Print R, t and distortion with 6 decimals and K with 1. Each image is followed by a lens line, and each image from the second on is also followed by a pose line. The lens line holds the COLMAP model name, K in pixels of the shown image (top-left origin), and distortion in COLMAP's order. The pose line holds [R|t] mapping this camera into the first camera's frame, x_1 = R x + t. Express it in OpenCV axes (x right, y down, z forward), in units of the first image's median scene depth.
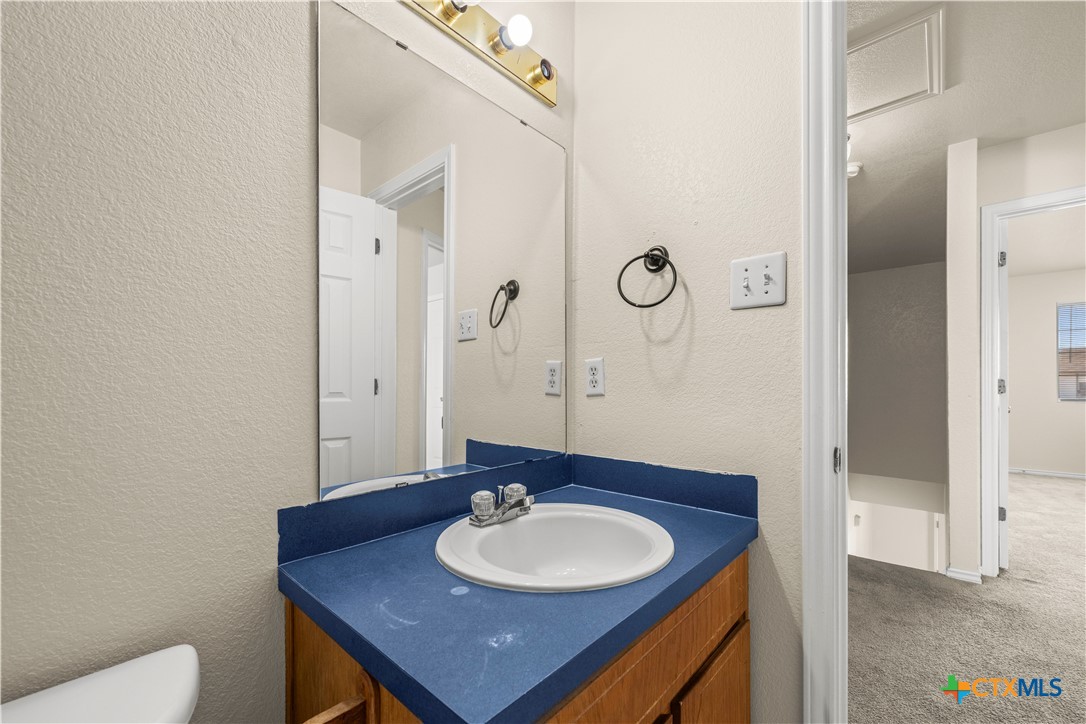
lens RADIAL K [[430.4, 0, 561.2], [0, 430.4, 385.4], [0, 0, 1]] dist [0.000597, -0.000466]
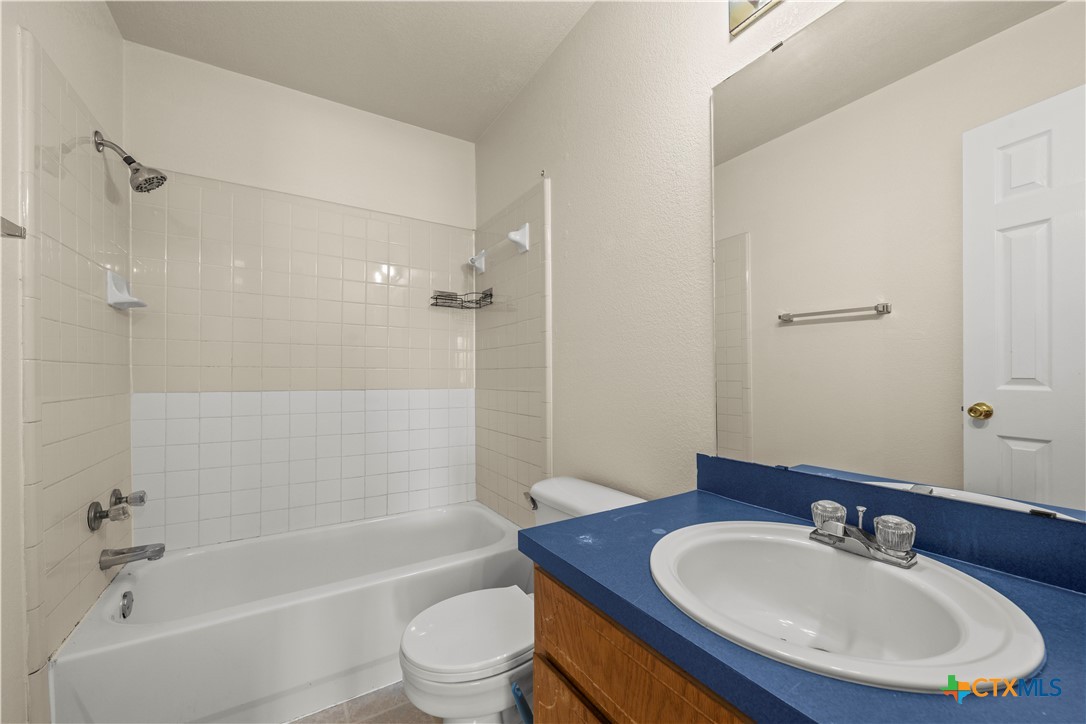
lens RADIAL K [[430.4, 0, 541.4], [0, 430.4, 369.1], [0, 0, 1]] dist [0.000597, -0.000466]
pose [[-0.295890, -0.000833, -0.955222, 0.928185], [0.011015, 0.999930, -0.004284, -0.011061], [0.955159, -0.011790, -0.295860, 0.877789]]
